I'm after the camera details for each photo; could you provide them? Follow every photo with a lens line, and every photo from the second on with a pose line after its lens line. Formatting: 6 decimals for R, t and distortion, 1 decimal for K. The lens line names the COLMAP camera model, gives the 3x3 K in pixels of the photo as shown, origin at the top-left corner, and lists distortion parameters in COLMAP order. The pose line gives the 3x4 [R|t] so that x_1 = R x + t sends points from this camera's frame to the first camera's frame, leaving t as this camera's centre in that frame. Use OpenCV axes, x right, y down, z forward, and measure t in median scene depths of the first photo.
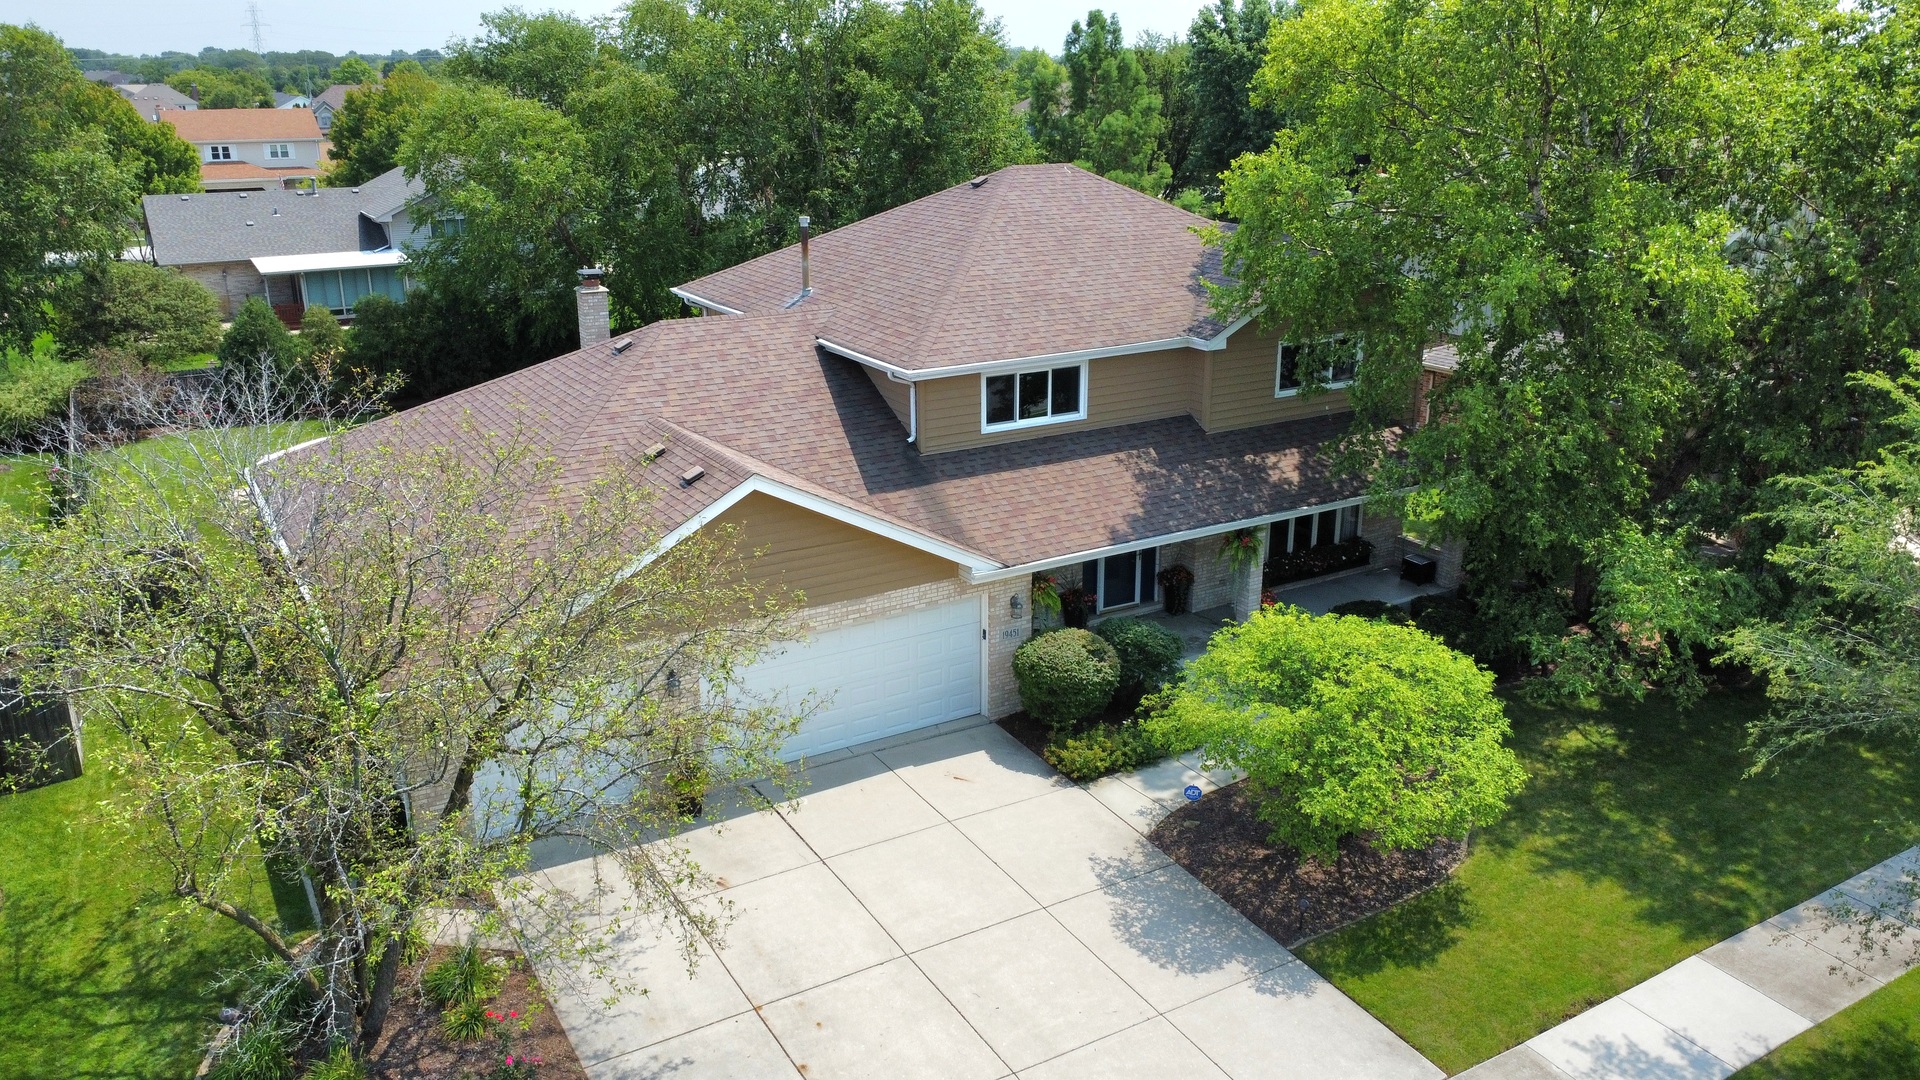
lens RADIAL K [[1443.9, 0, 960.0], [0, 1443.9, 540.0], [0, 0, 1]] dist [0.006064, -0.003548]
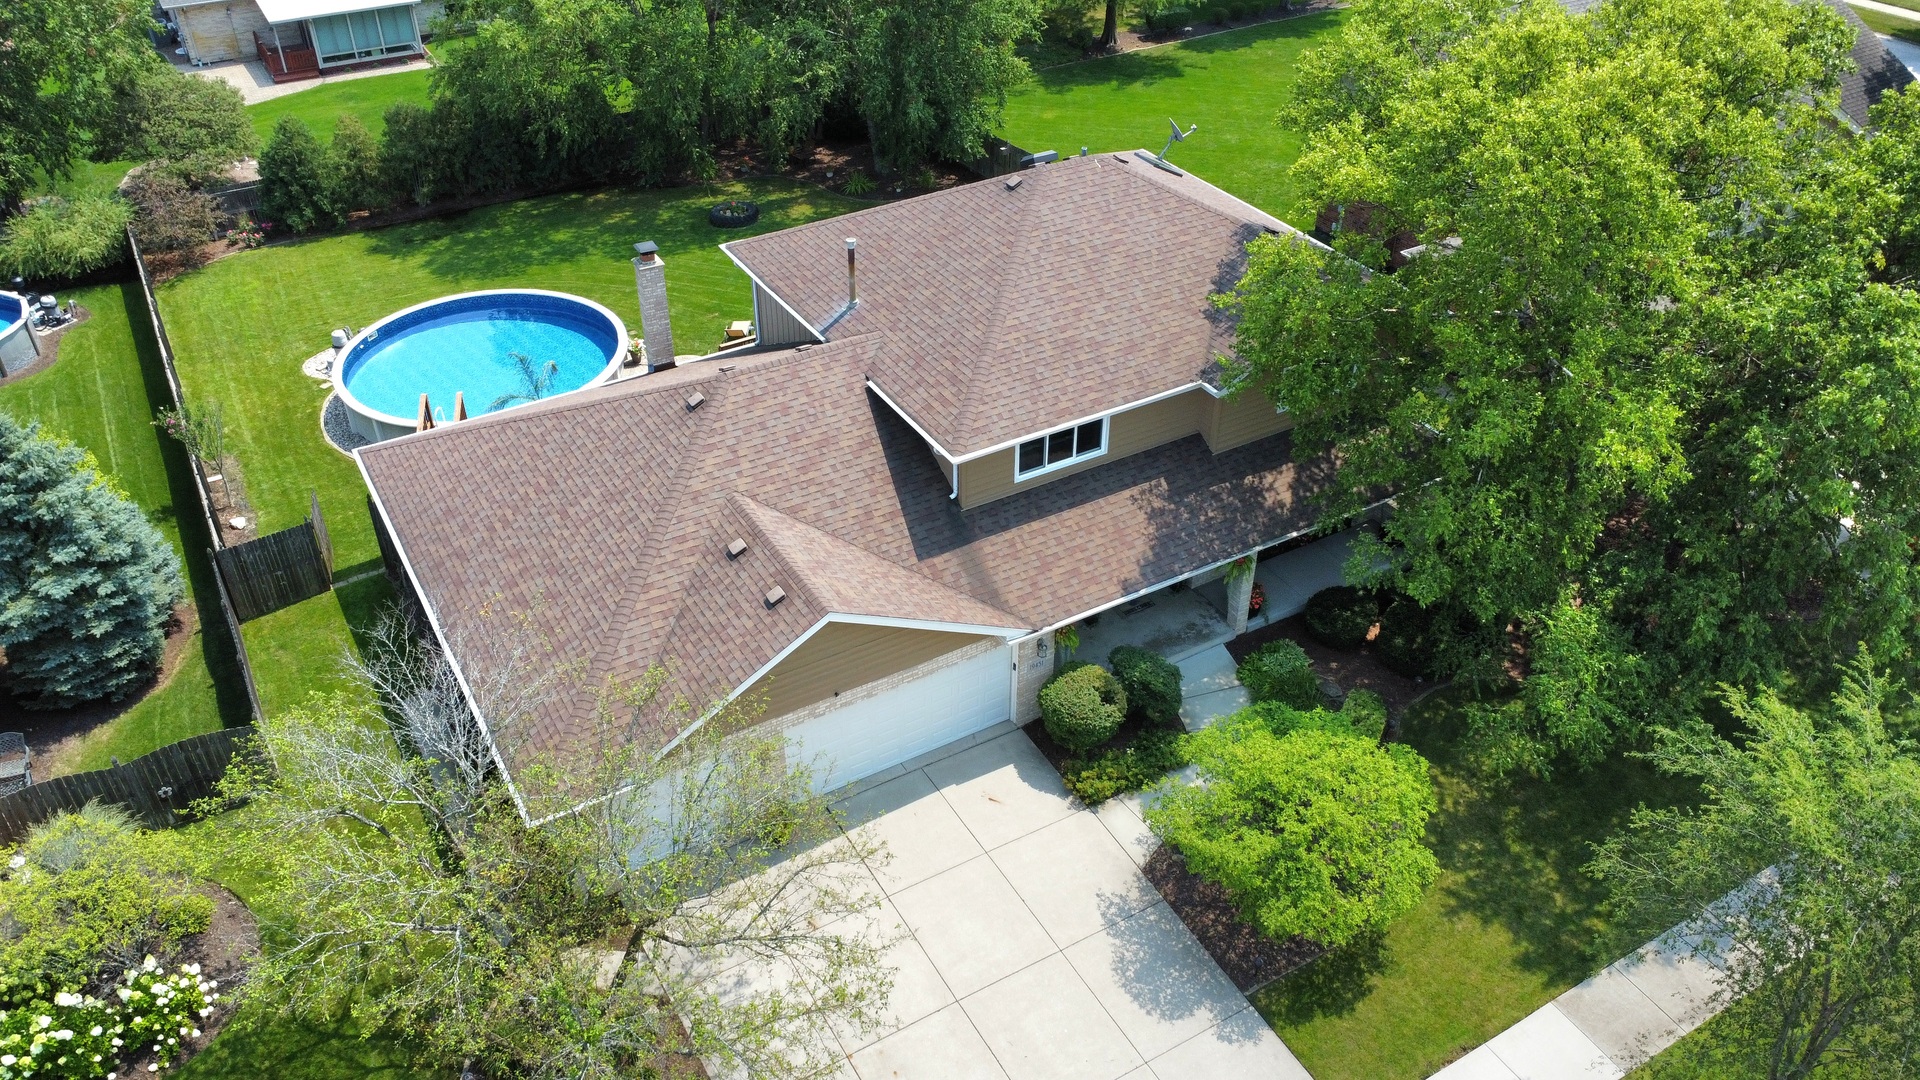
lens RADIAL K [[1443.9, 0, 960.0], [0, 1443.9, 540.0], [0, 0, 1]] dist [0.006064, -0.003548]
pose [[0.999953, 0.009649, 0.000209, -0.030983], [-0.009259, 0.952922, 0.303073, -0.418817], [0.002725, -0.303061, 0.952967, -0.111402]]
